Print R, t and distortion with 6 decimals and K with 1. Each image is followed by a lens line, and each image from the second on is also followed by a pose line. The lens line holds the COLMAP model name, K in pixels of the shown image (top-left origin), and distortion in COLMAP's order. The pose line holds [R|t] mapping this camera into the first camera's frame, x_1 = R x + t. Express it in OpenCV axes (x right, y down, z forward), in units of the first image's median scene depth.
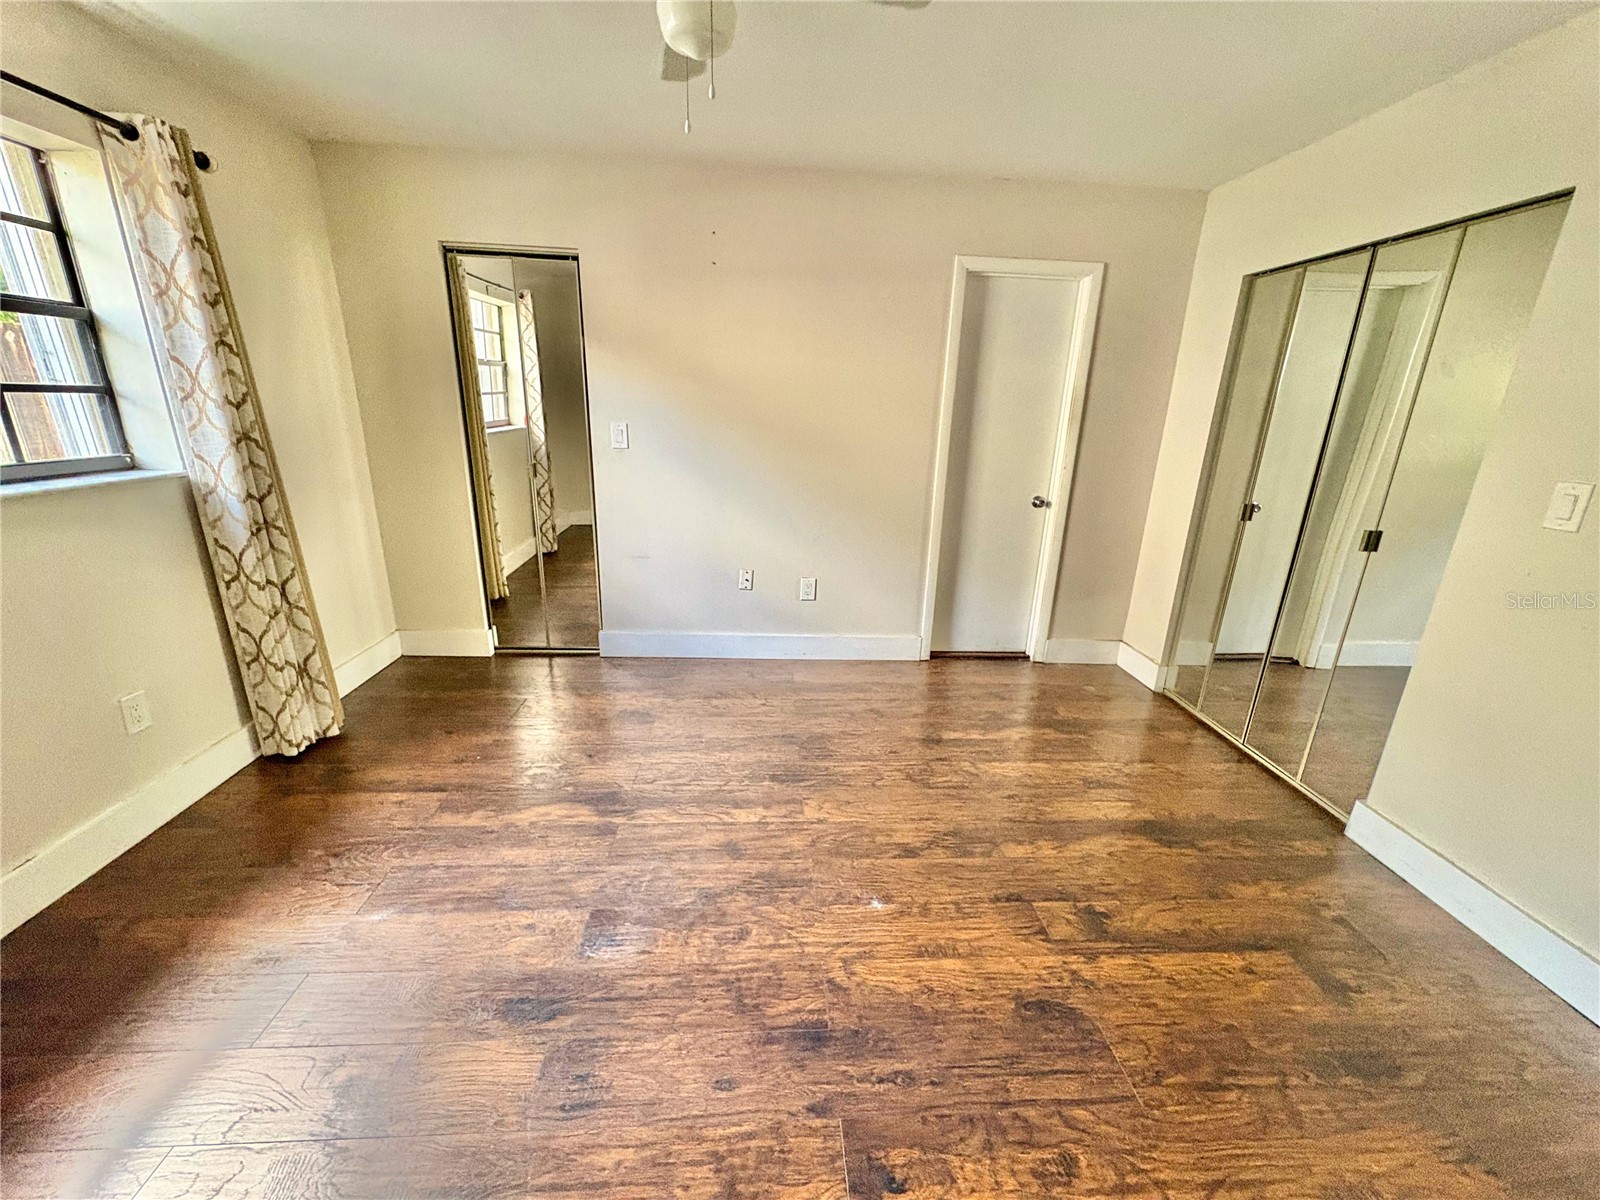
lens RADIAL K [[639.3, 0, 801.6], [0, 639.3, 600.9], [0, 0, 1]] dist [0.000100, 0.000365]
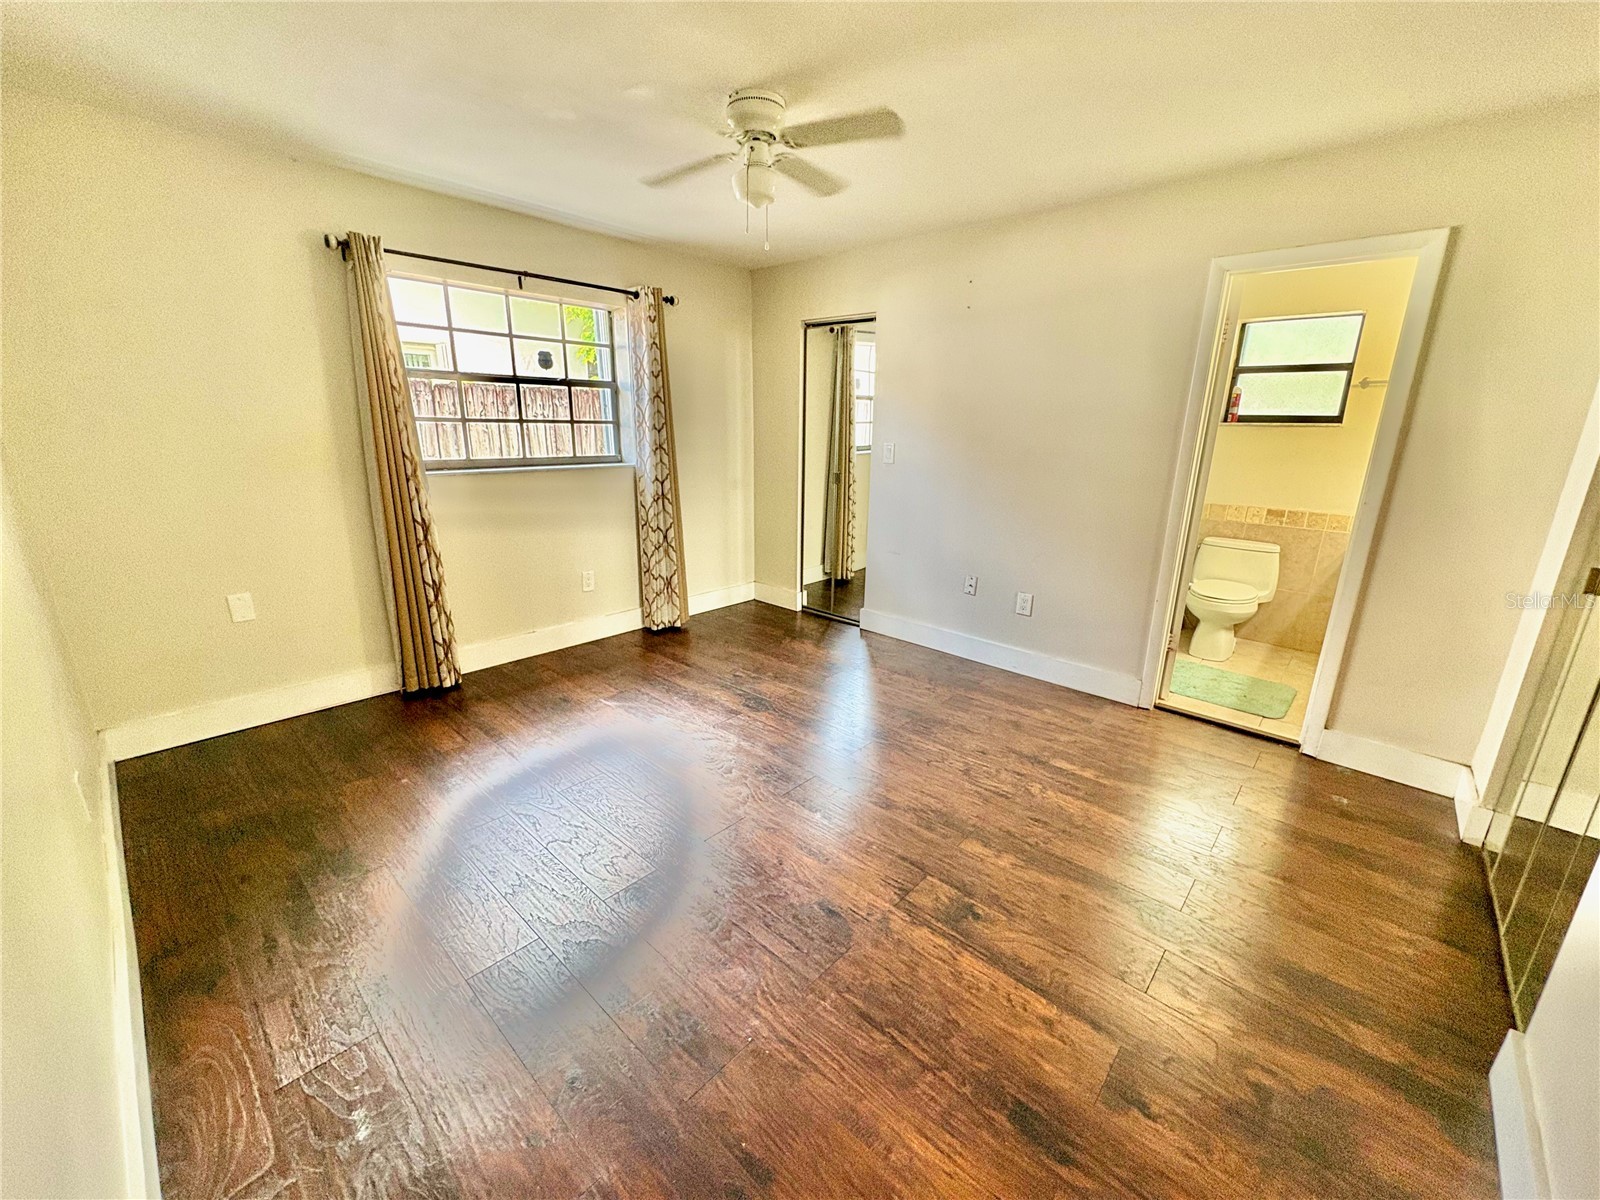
lens RADIAL K [[639.3, 0, 801.6], [0, 639.3, 600.9], [0, 0, 1]] dist [0.000100, 0.000365]
pose [[0.698625, 0.173561, -0.694118, 0.760787], [-0.207247, 0.977631, 0.035860, 0.022591], [0.684815, 0.118801, 0.718968, 0.022902]]
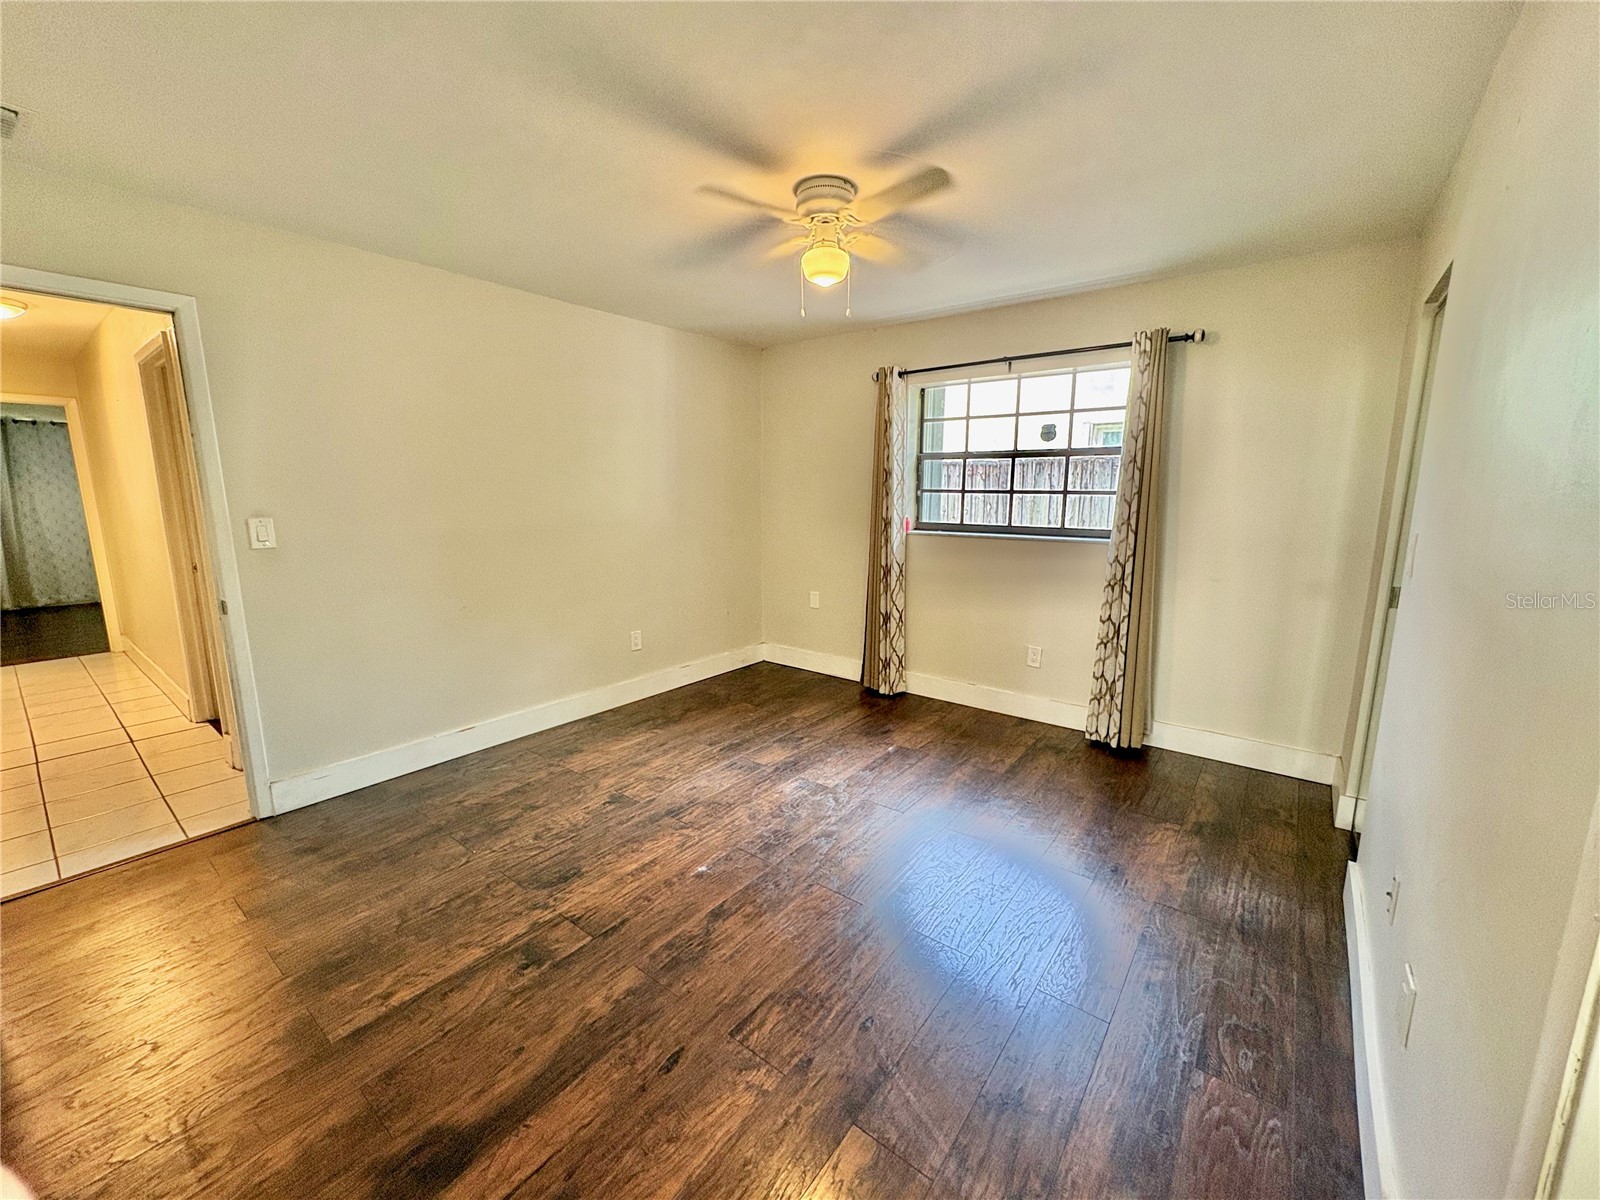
lens RADIAL K [[638.4, 0, 801.0], [0, 638.4, 601.0], [0, 0, 1]] dist [-0.001397, 0.000170]
pose [[-0.657358, 0.099302, -0.747007, 0.750229], [-0.246582, 0.908366, 0.337741, -0.409306], [0.712094, 0.406215, -0.572635, 1.405299]]
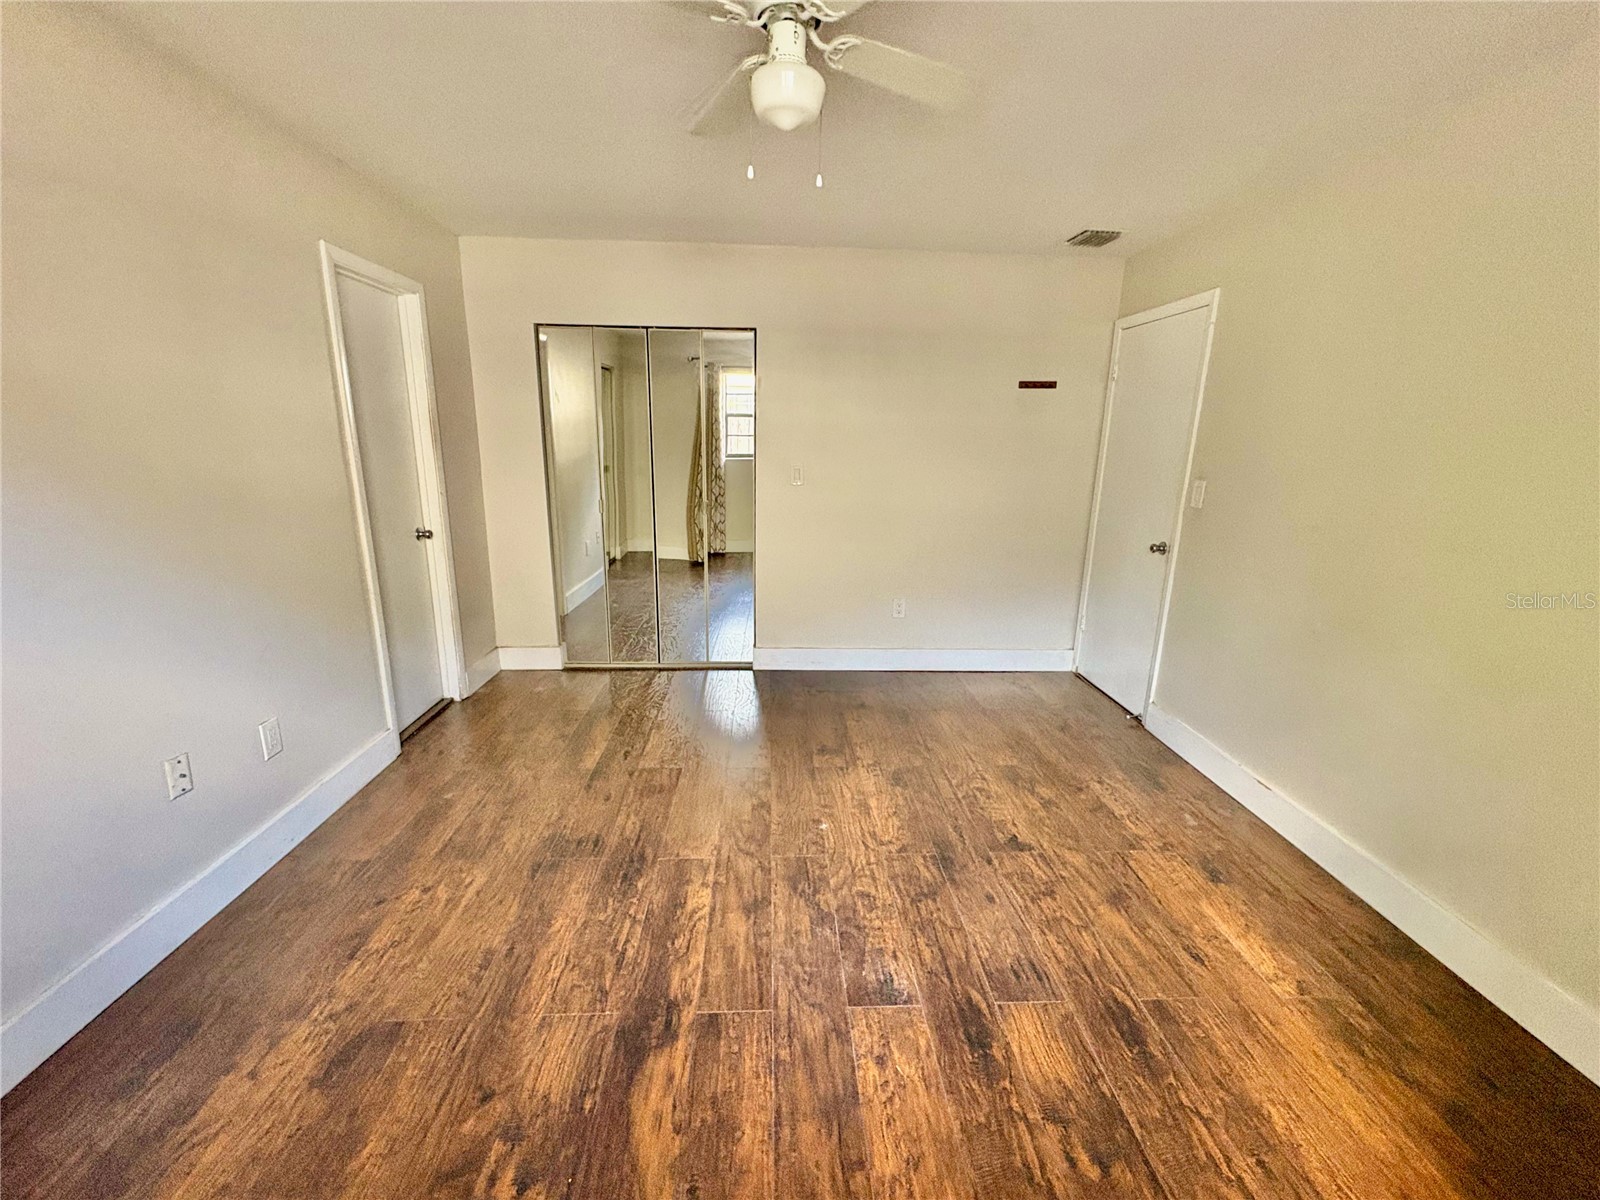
lens RADIAL K [[667.6, 0, 800.0], [0, 667.6, 600.0], [0, 0, 1]] dist [-0.000303, 0.000119]
pose [[0.012913, -0.273472, 0.961793, -0.896810], [0.280556, 0.924227, 0.259023, -0.262320], [-0.959751, 0.266492, 0.088659, 0.686630]]
